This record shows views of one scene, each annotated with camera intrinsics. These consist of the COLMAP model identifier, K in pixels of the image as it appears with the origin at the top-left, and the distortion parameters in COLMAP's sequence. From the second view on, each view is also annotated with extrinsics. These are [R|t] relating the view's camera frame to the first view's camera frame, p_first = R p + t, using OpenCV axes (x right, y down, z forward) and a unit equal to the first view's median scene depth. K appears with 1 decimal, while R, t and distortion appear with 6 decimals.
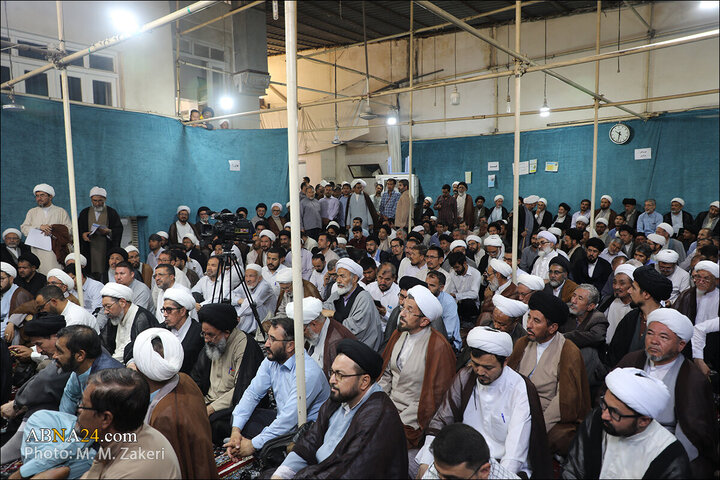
lens RADIAL K [[498.5, 0, 362.4], [0, 498.5, 239.5], [0, 0, 1]] dist [-0.065403, 0.038208]
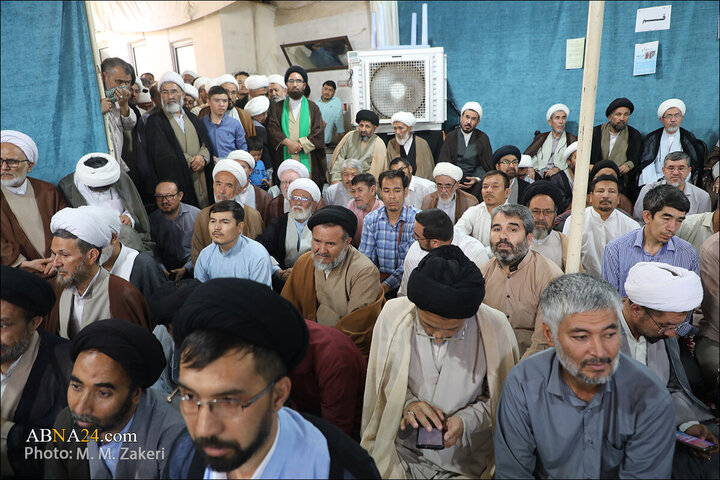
lens RADIAL K [[488.4, 0, 357.7], [0, 488.4, 245.0], [0, 0, 1]] dist [-0.038862, 0.016676]
pose [[0.994217, -0.040182, 0.099594, -0.011474], [0.022914, 0.985380, 0.168823, -0.045278], [-0.104921, -0.165565, 0.980602, 0.675447]]
